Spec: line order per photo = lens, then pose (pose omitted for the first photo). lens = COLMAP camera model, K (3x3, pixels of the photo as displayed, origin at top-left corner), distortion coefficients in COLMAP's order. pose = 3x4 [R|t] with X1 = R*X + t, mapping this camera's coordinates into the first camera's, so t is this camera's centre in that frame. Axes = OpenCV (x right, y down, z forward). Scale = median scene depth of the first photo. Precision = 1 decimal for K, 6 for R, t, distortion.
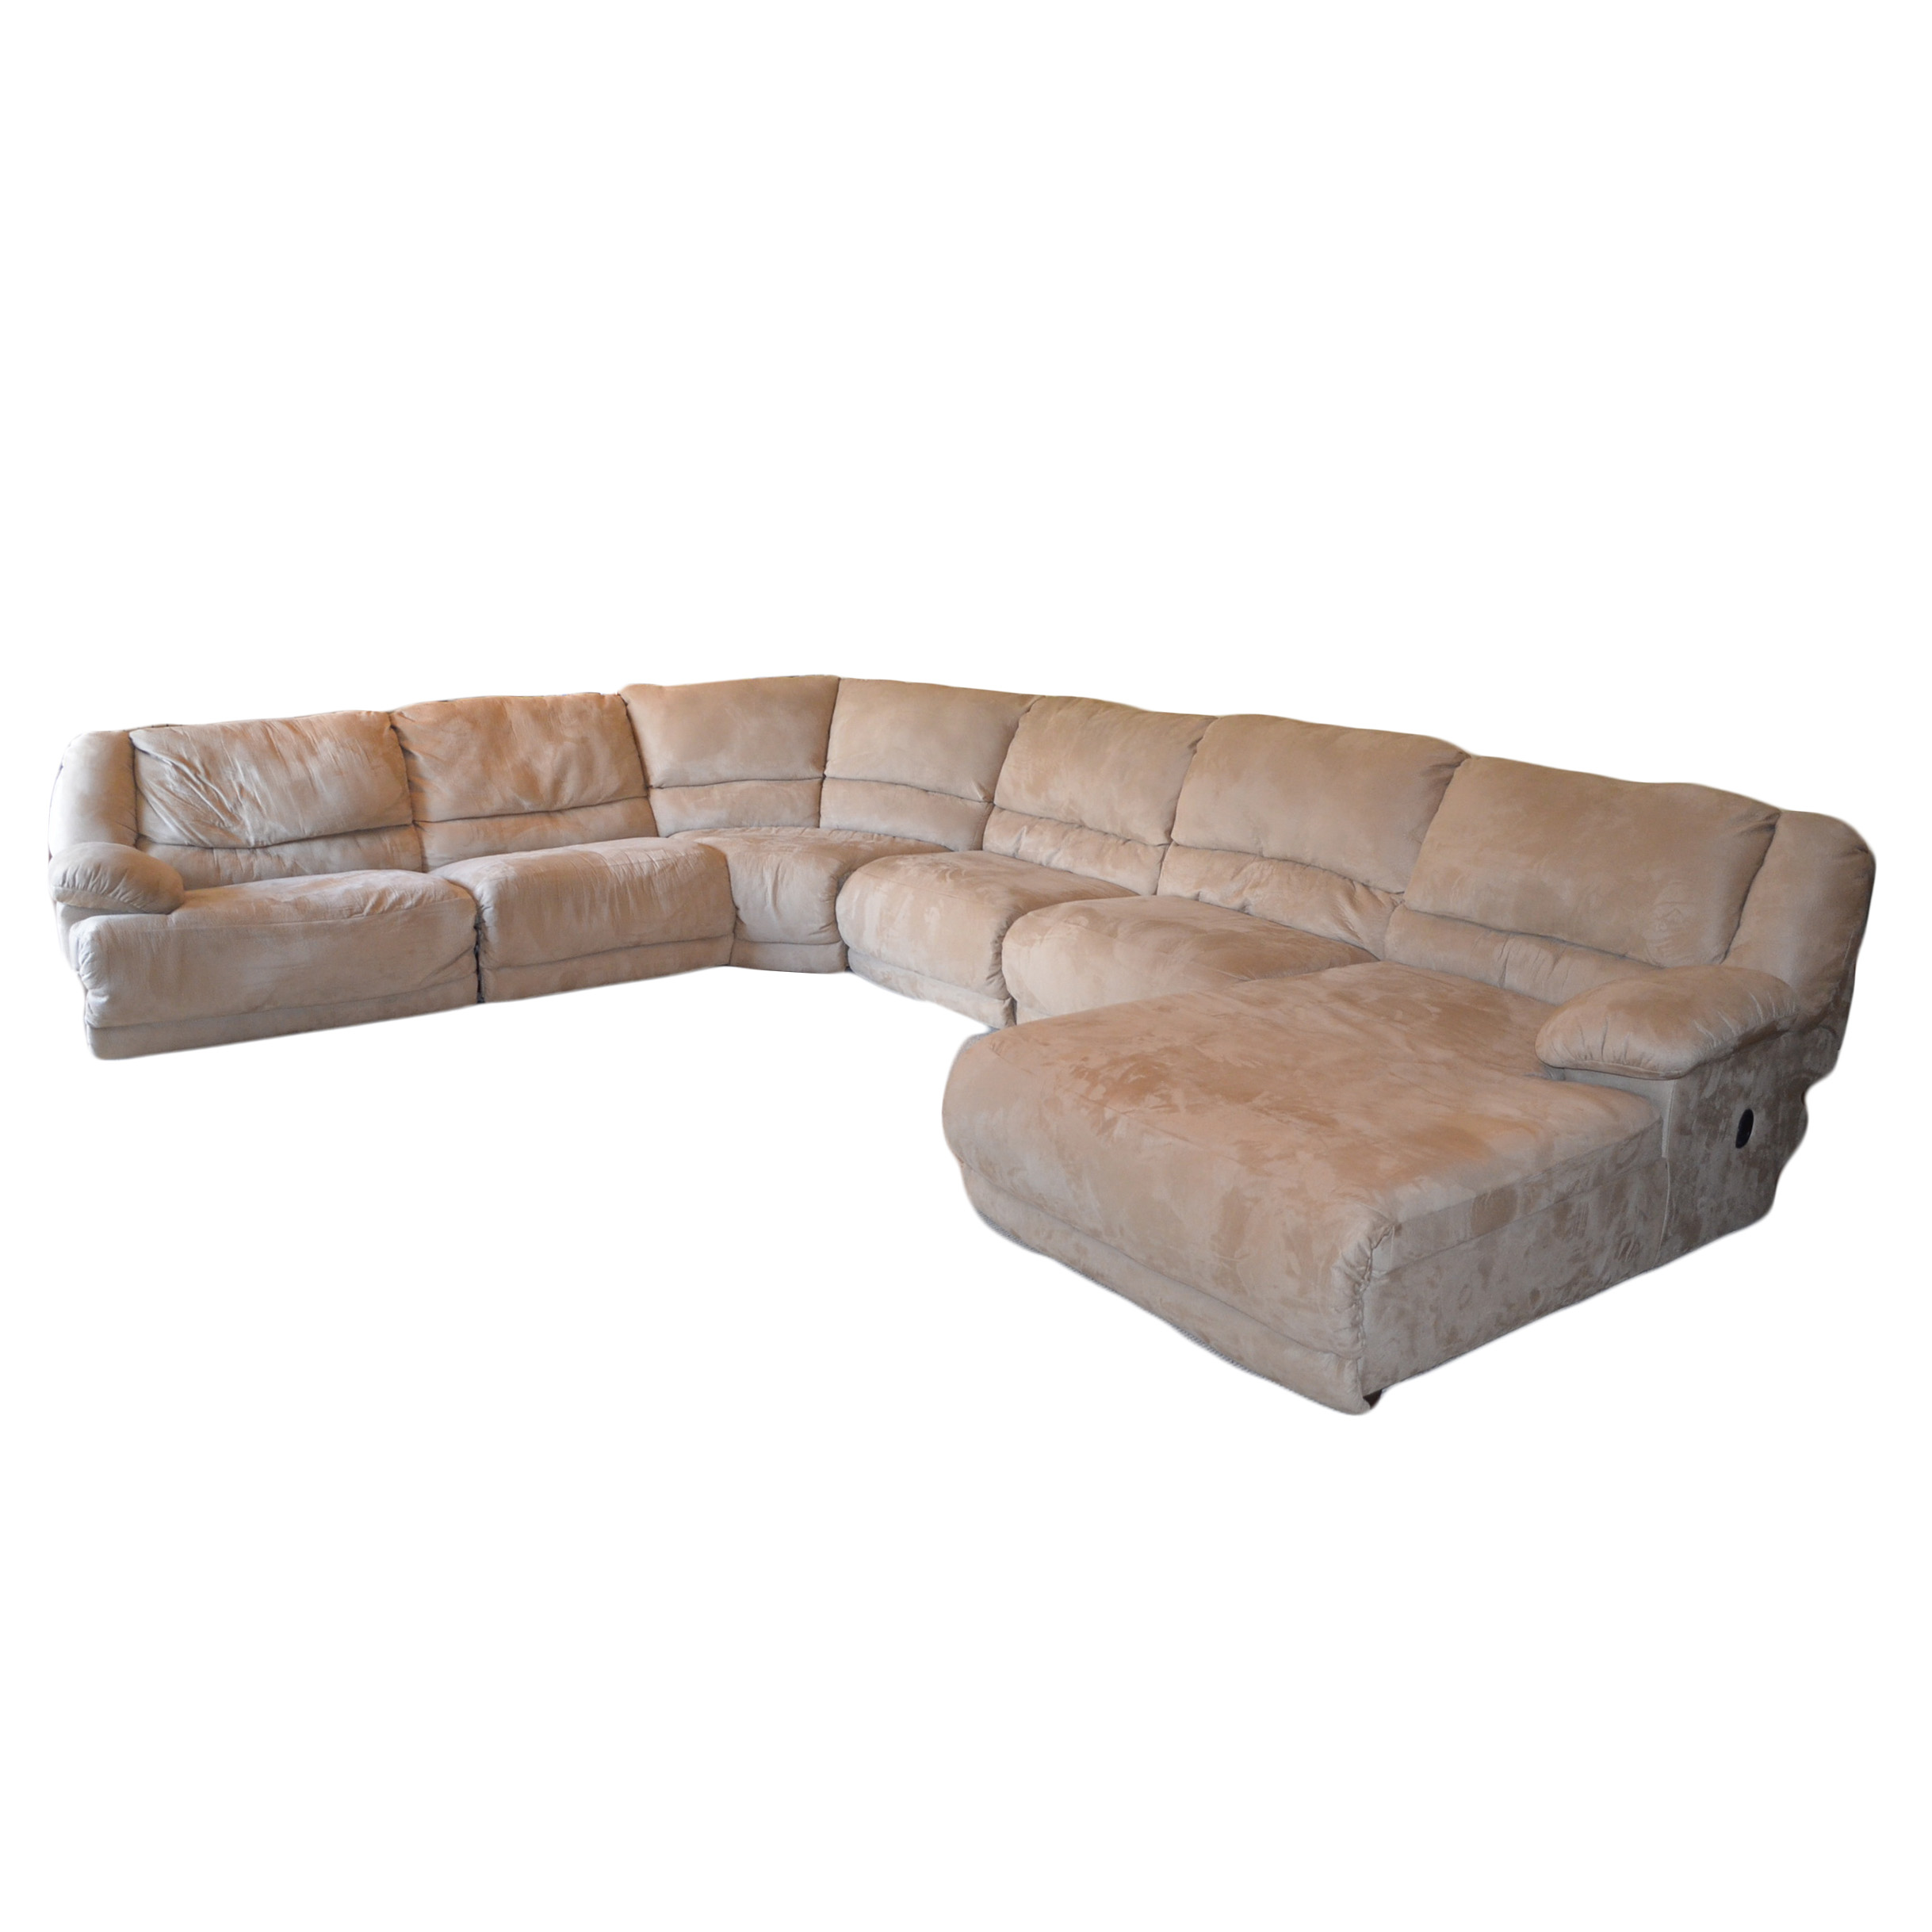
lens RADIAL K [[1527.0, 0, 932.8], [0, 1527.0, 920.0], [0, 0, 1]] dist [-0.083125, 0.004962]
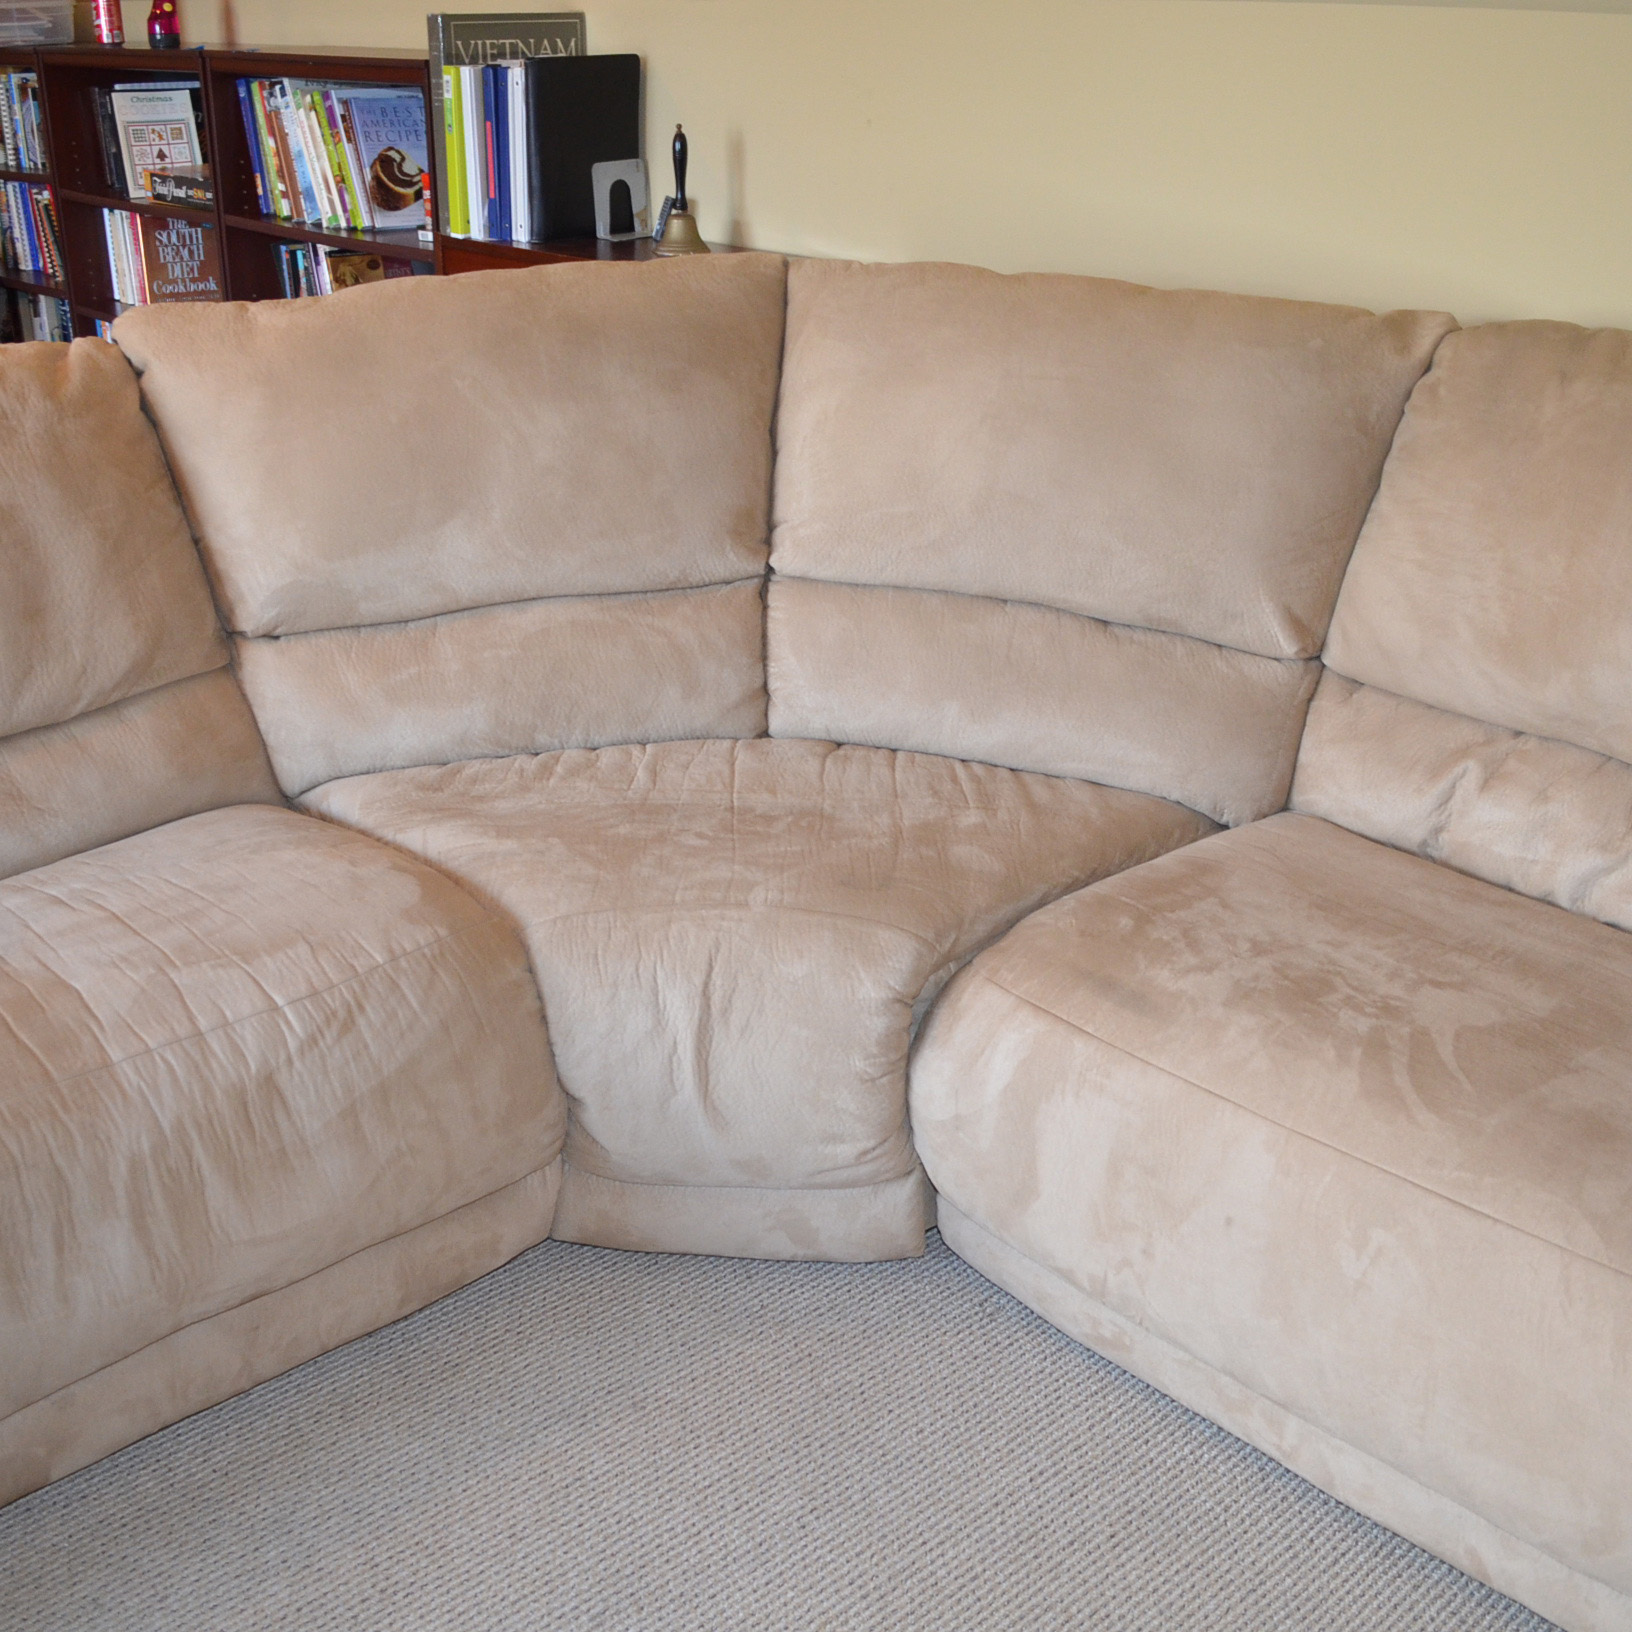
lens RADIAL K [[1926.5, 0, 834.9], [0, 1926.5, 818.5], [0, 0, 1]] dist [-0.085341, 0.014212]
pose [[0.993310, -0.060346, 0.098452, -0.119888], [0.040734, 0.980889, 0.190257, -0.142452], [-0.108052, -0.184974, 0.976785, 0.684584]]
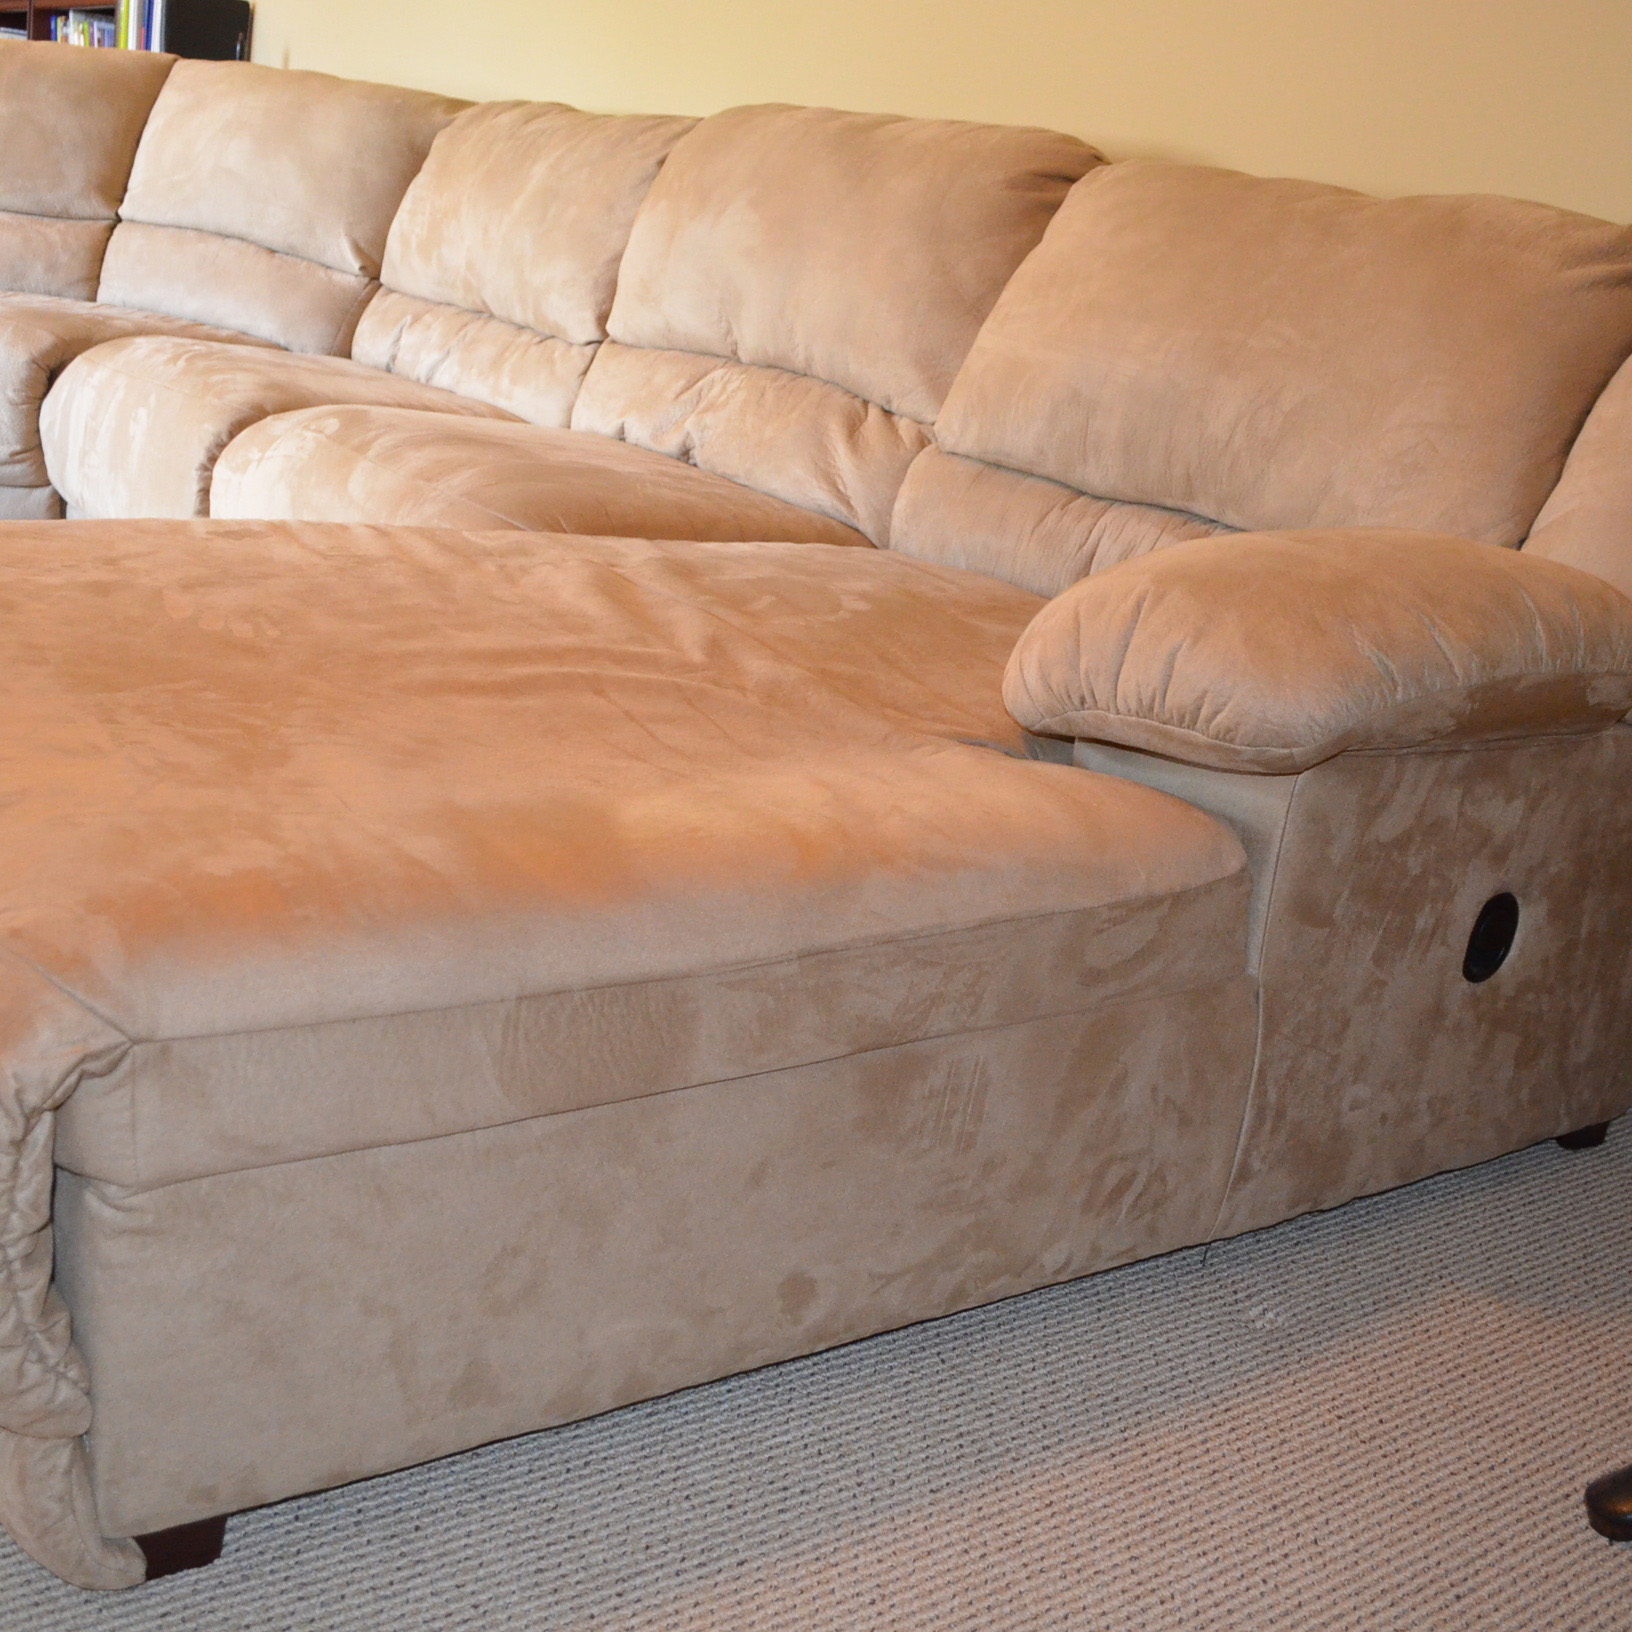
lens RADIAL K [[1926.5, 0, 834.9], [0, 1926.5, 818.5], [0, 0, 1]] dist [-0.085341, 0.014212]
pose [[0.993094, 0.104397, 0.053536, 0.215316], [-0.108229, 0.991328, 0.074536, 0.056815], [-0.045290, -0.079815, 0.995780, 0.309683]]
